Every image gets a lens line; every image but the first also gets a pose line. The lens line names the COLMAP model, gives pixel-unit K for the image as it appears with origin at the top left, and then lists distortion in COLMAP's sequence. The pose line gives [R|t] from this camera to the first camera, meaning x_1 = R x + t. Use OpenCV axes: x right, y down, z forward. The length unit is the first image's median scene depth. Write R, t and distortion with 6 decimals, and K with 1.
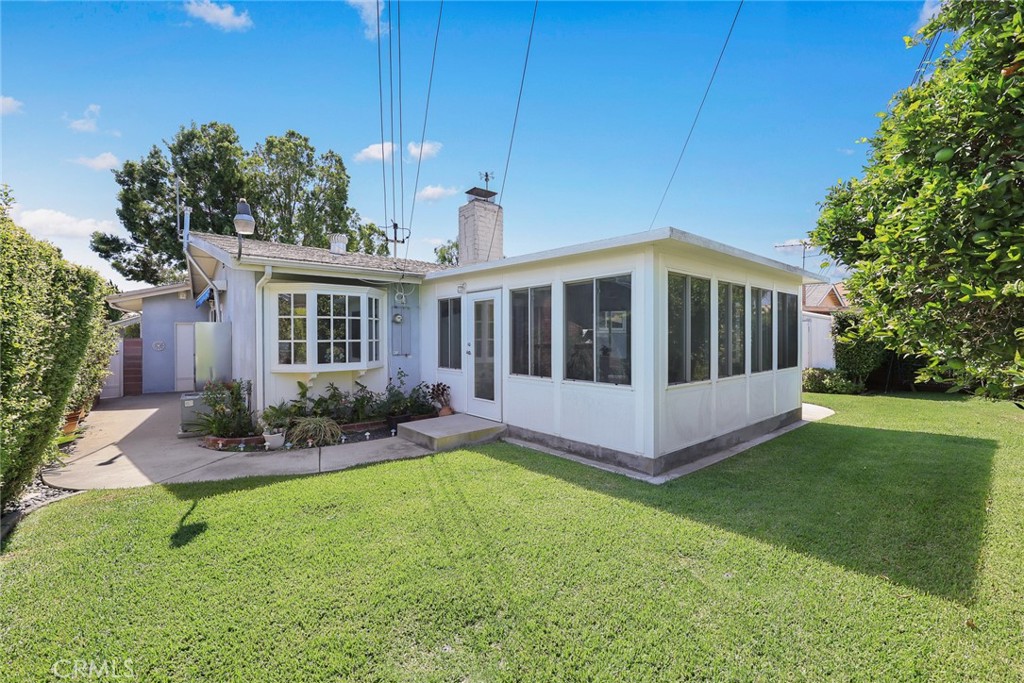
lens RADIAL K [[447.3, 0, 512.0], [0, 447.3, 341.5], [0, 0, 1]] dist [0.000111, 0.000089]
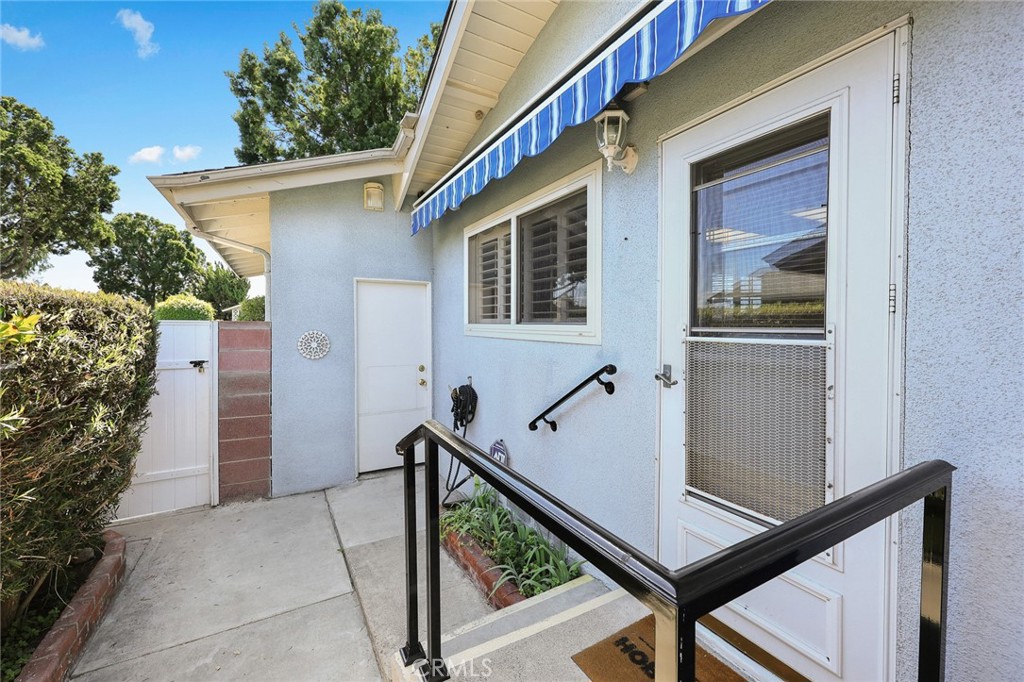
lens RADIAL K [[428.3, 0, 508.0], [0, 428.3, 329.0], [0, 0, 1]] dist [0.000269, -0.000052]
pose [[0.984875, 0.004496, -0.173206, -0.491868], [-0.002603, 0.999934, 0.011158, -0.007221], [0.173245, -0.010539, 0.984822, 0.590109]]
